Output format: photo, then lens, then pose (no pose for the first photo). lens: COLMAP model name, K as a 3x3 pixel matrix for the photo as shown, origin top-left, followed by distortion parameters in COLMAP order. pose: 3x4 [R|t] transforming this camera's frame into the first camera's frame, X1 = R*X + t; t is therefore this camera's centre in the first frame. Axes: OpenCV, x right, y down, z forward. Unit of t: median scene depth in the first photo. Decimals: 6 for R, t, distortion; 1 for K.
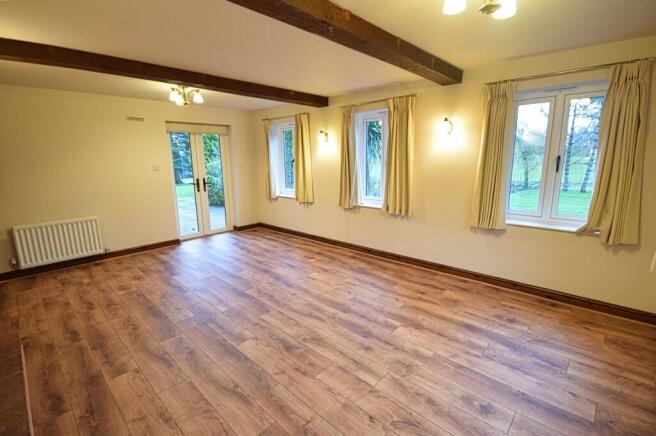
lens RADIAL K [[304.7, 0, 328.1], [0, 304.7, 216.7], [0, 0, 1]] dist [0.001617, -0.000111]
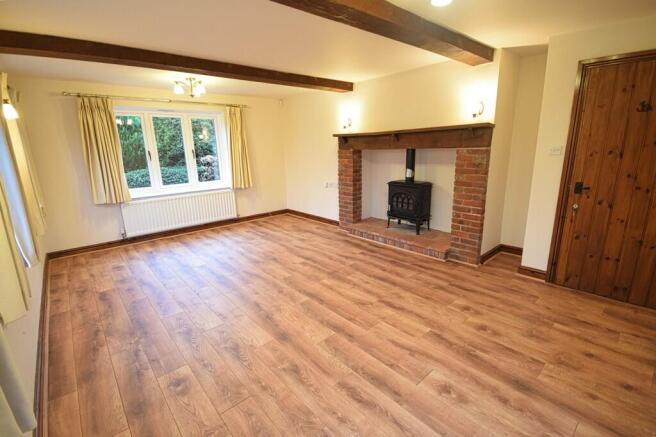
lens RADIAL K [[304.7, 0, 327.5], [0, 304.7, 217.4], [0, 0, 1]] dist [0.001617, -0.000111]
pose [[-0.994790, 0.020007, 0.099962, -0.456959], [0.059733, 0.908988, 0.412520, -0.352316], [-0.082611, 0.416342, -0.905448, 1.853829]]
